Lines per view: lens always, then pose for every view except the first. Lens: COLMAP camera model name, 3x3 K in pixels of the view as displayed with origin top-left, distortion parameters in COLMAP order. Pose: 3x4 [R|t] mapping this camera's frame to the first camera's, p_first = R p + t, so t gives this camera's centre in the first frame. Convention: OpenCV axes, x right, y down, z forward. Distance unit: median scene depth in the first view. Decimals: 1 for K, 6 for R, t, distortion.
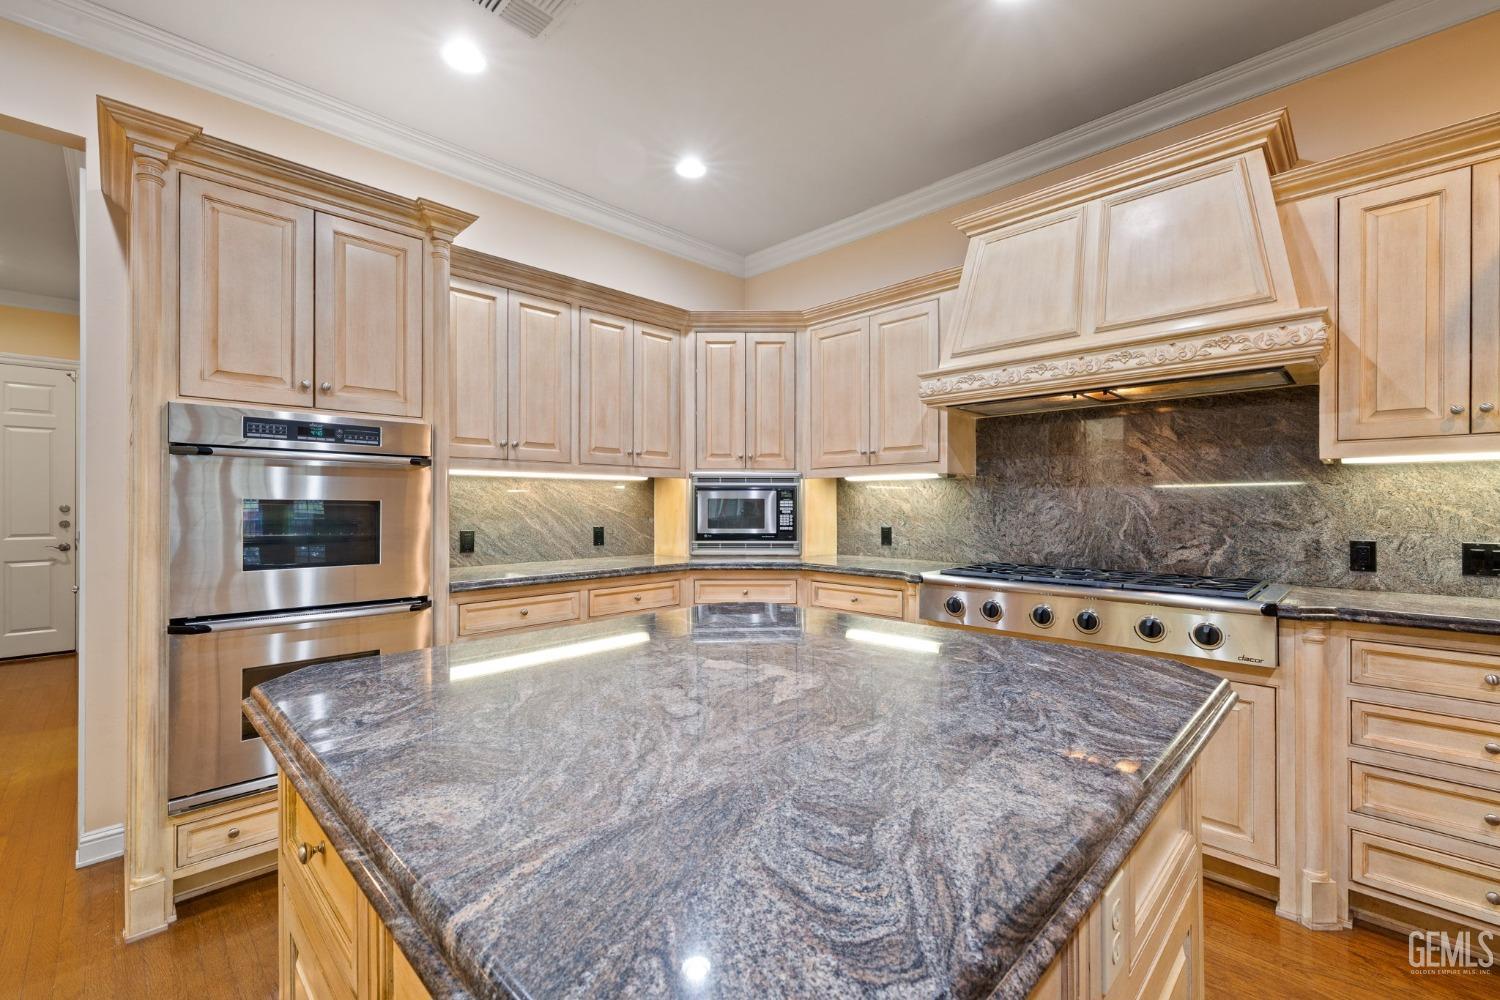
lens RADIAL K [[634.2, 0, 749.0], [0, 634.2, 503.8], [0, 0, 1]] dist [0.004443, 0.000713]
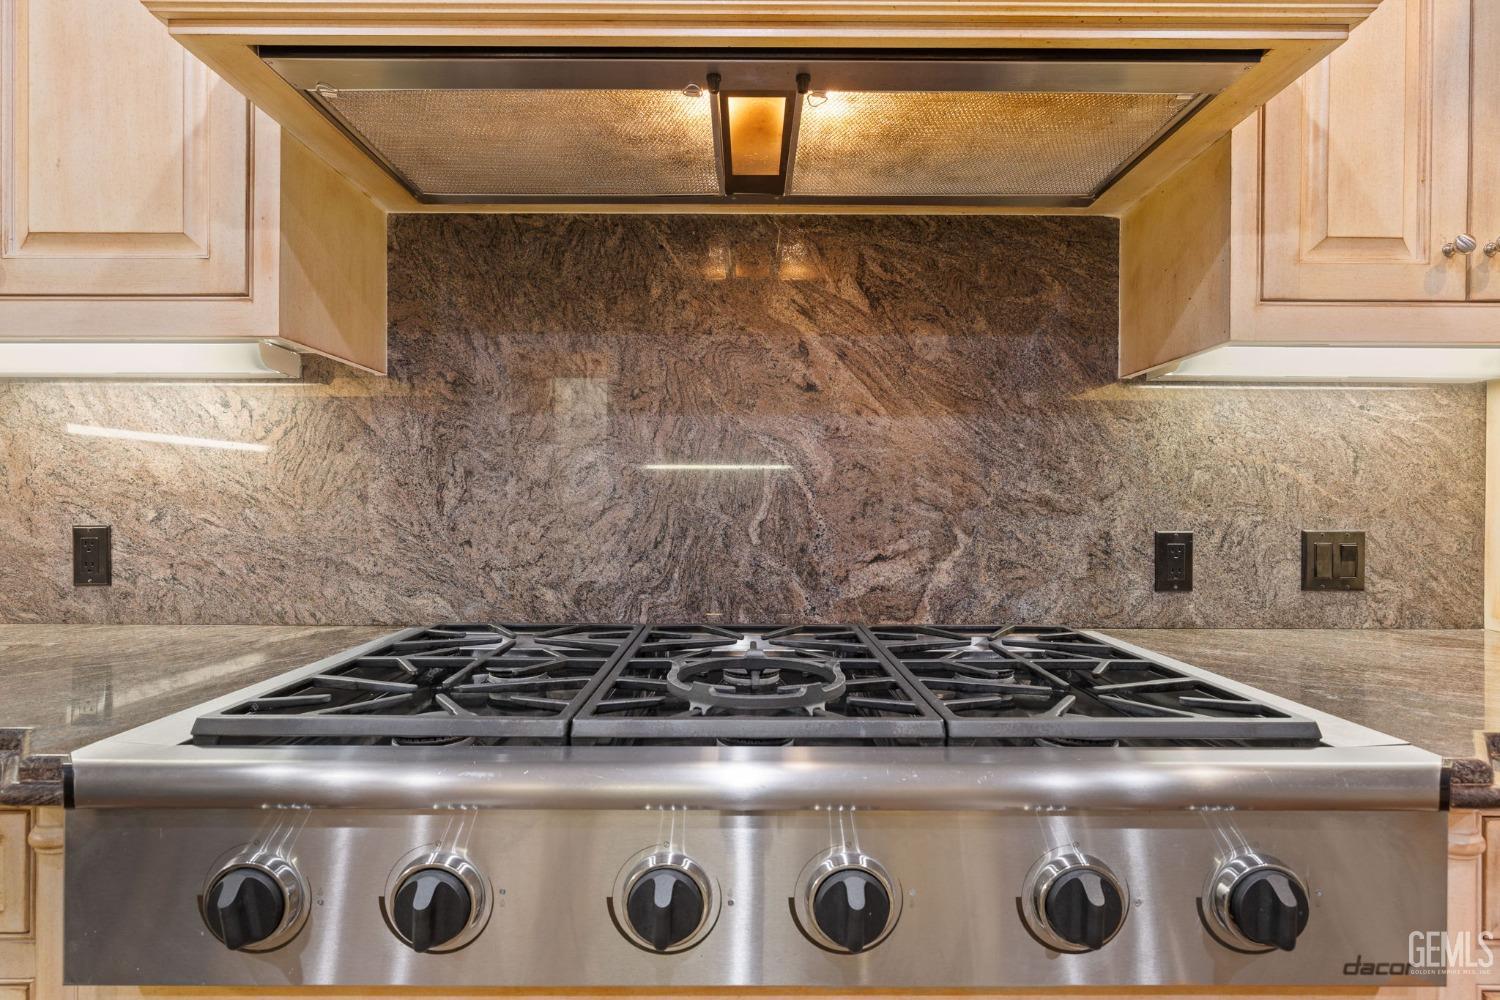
lens RADIAL K [[717.3, 0, 746.8], [0, 717.3, 503.2], [0, 0, 1]] dist [-0.006453, 0.000834]
pose [[0.709971, -0.000076, 0.704231, 0.228538], [-0.005571, 0.999968, 0.005723, 0.024061], [-0.704209, -0.007987, 0.709948, 0.600567]]
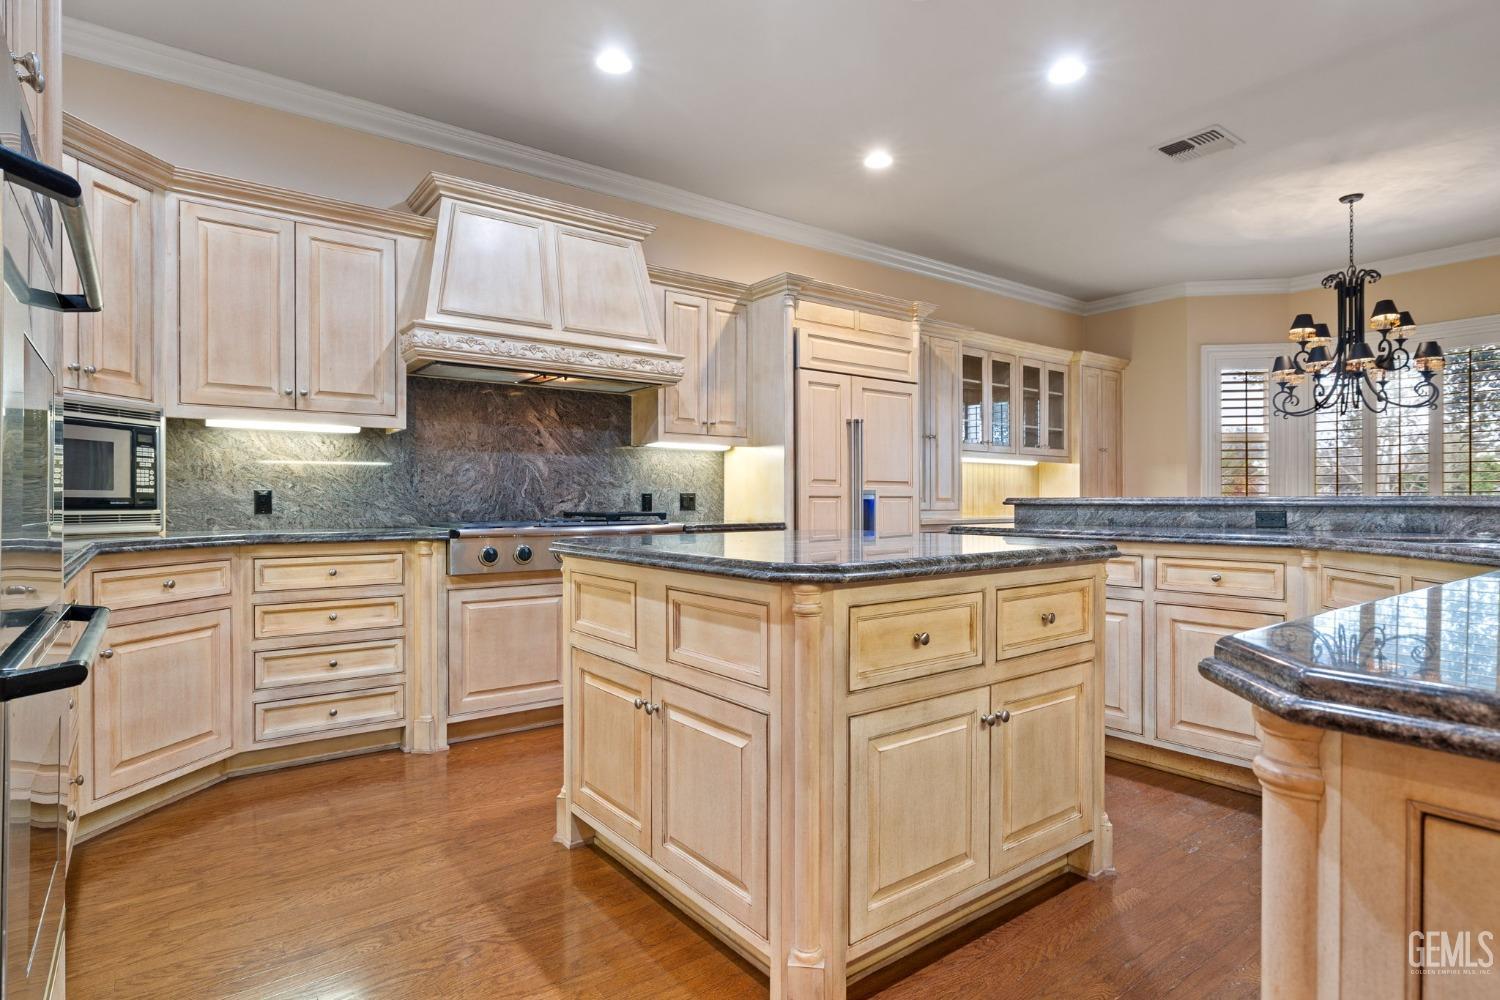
lens RADIAL K [[794.7, 0, 750.2], [0, 794.7, 504.0], [0, 0, 1]] dist [0.001172, 0.000562]
pose [[0.133951, -0.002567, 0.990985, -0.771489], [-0.000740, 0.999996, 0.002690, 0.058153], [-0.990988, -0.001094, 0.133949, 0.324275]]
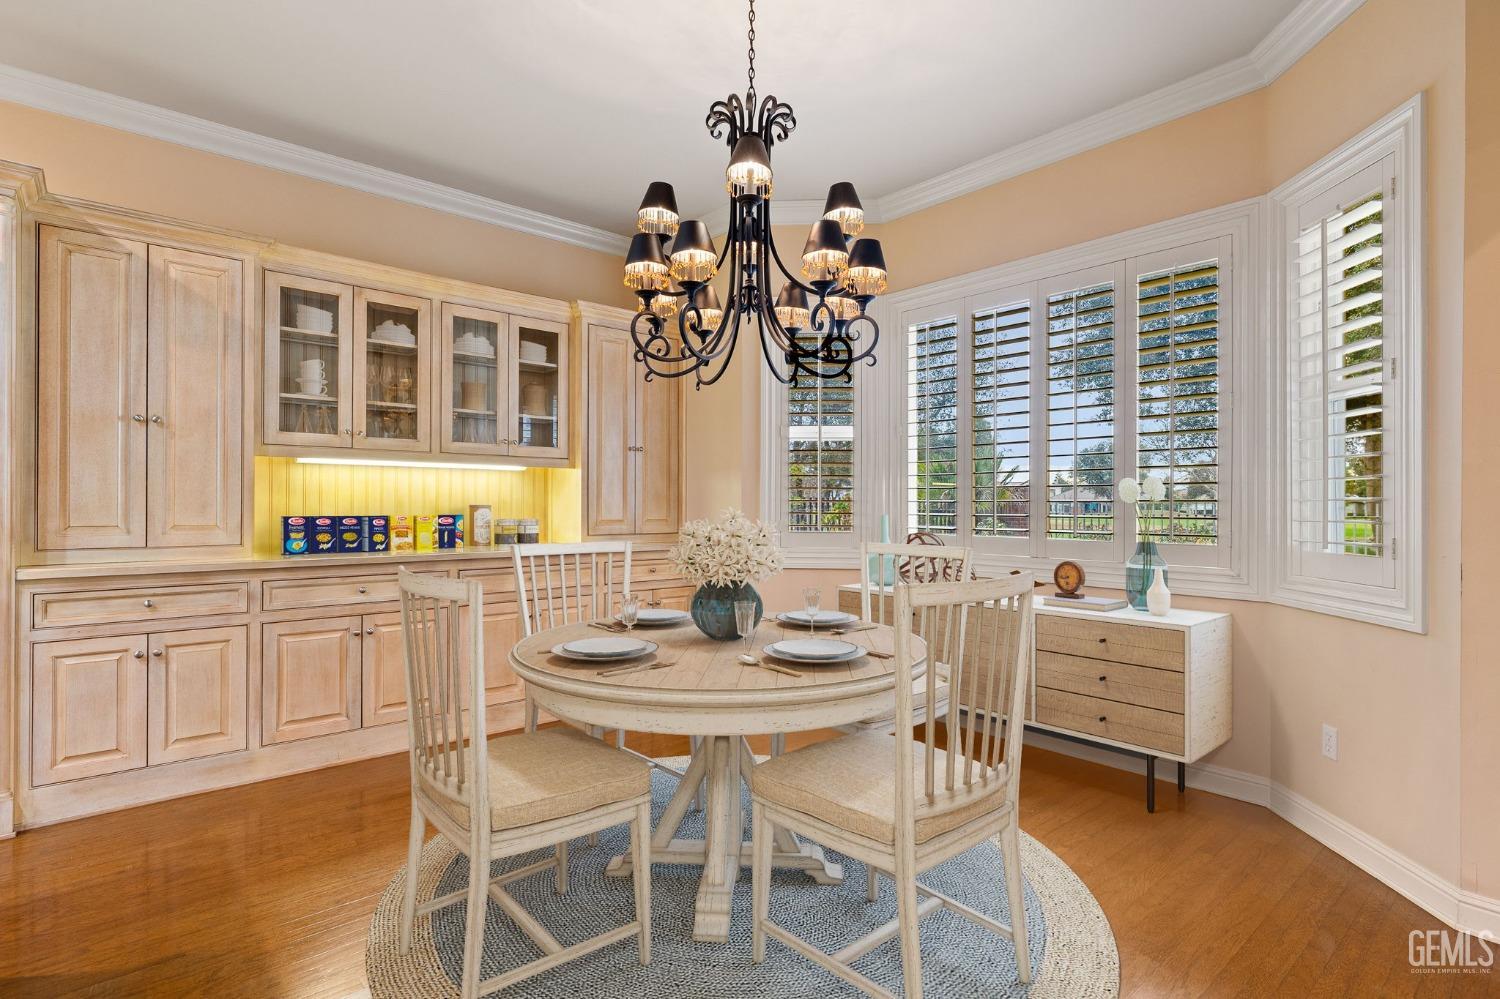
lens RADIAL K [[747.0, 0, 750.5], [0, 747.0, 507.4], [0, 0, 1]] dist [0.000243, -0.000488]
pose [[0.068259, 0.004671, 0.997657, 0.164237], [0.000236, 0.999989, -0.004698, 0.029007], [-0.997668, 0.000556, 0.068257, -0.692780]]
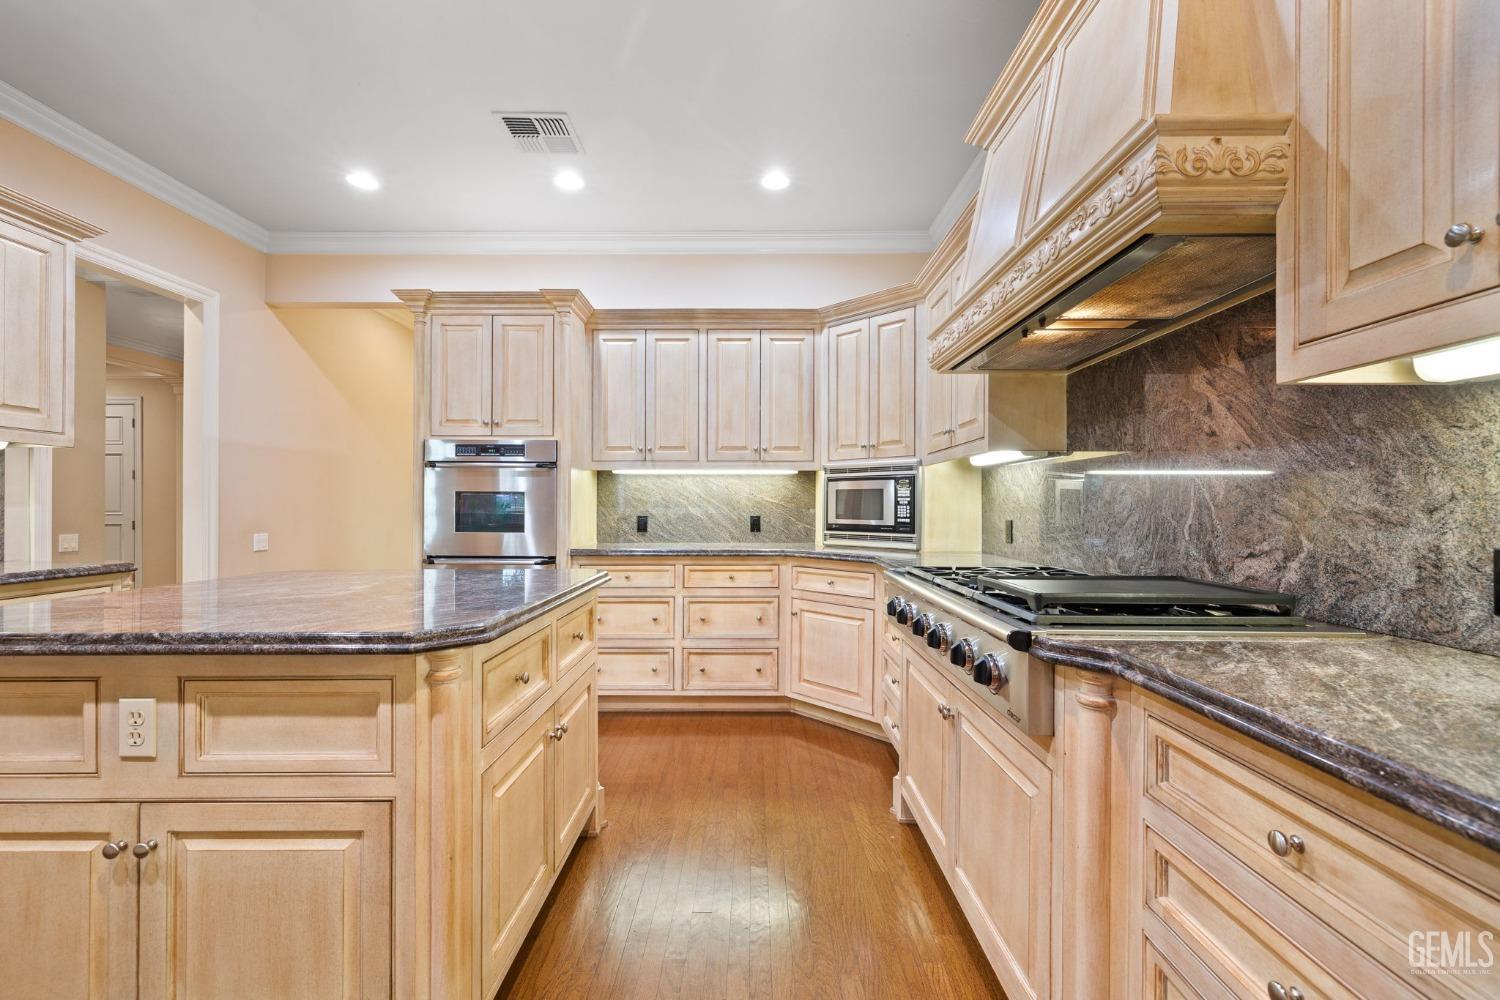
lens RADIAL K [[634.2, 0, 747.4], [0, 634.2, 504.3], [0, 0, 1]] dist [0.004443, 0.000713]
pose [[0.700474, 0.000165, -0.713678, 0.651584], [-0.001778, 0.999997, -0.001513, 0.020008], [0.713675, 0.002328, 0.700473, 0.219864]]
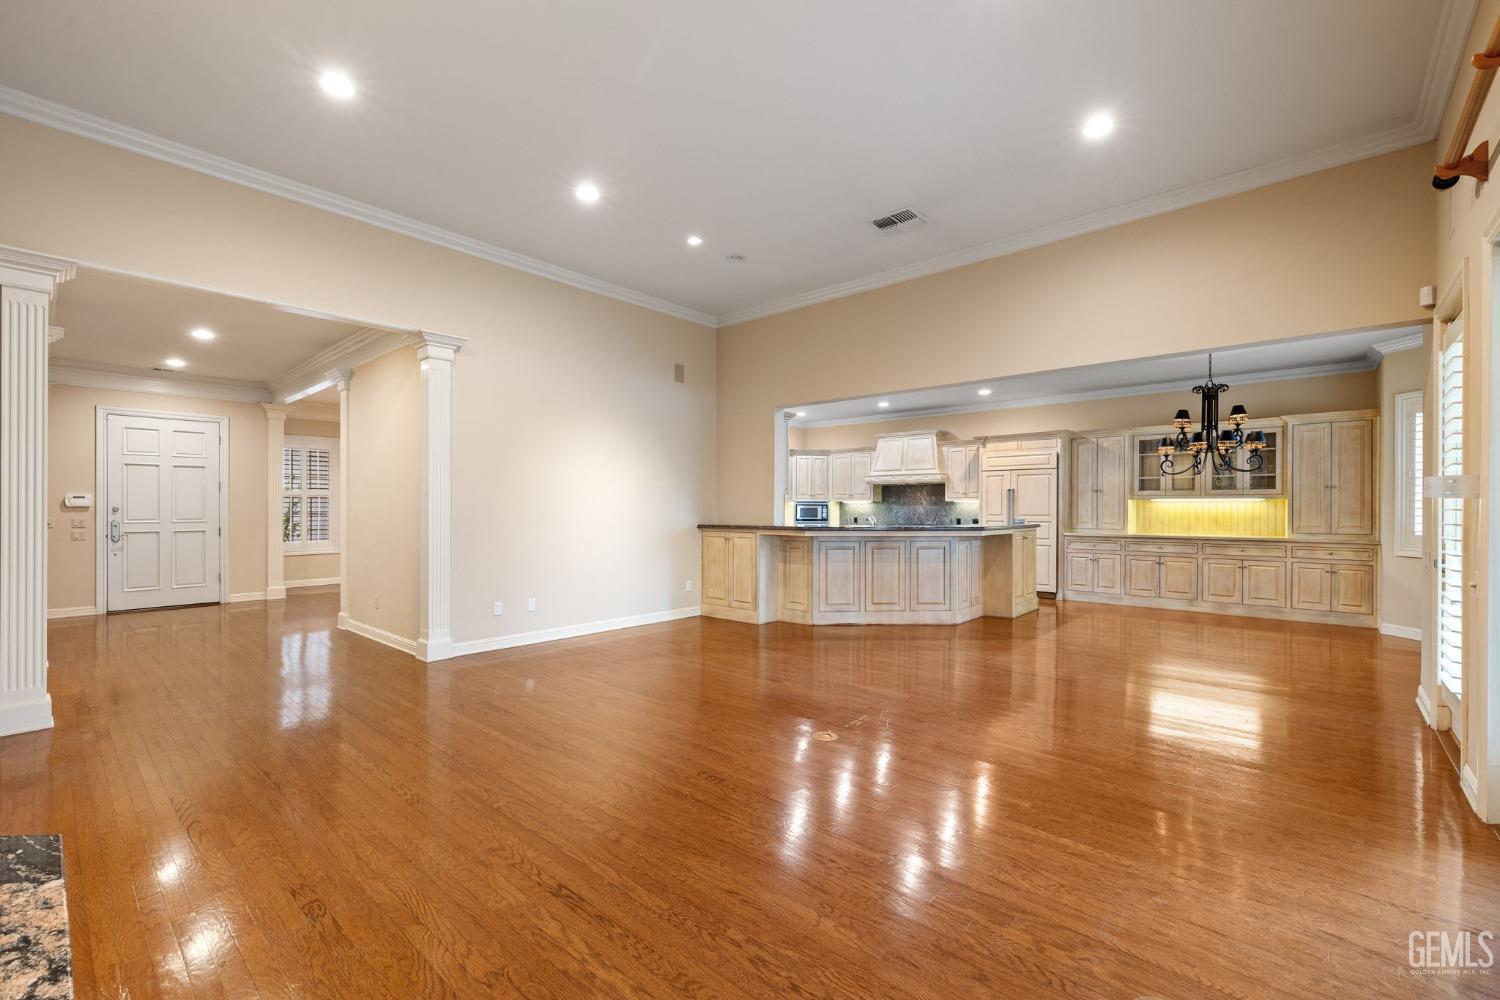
lens RADIAL K [[634.2, 0, 747.5], [0, 634.2, 509.3], [0, 0, 1]] dist [0.004443, 0.000713]
pose [[0.997993, 0.000869, 0.063318, -0.616379], [-0.001228, 0.999983, 0.005635, -0.022916], [-0.063312, -0.005701, 0.997977, -2.512163]]
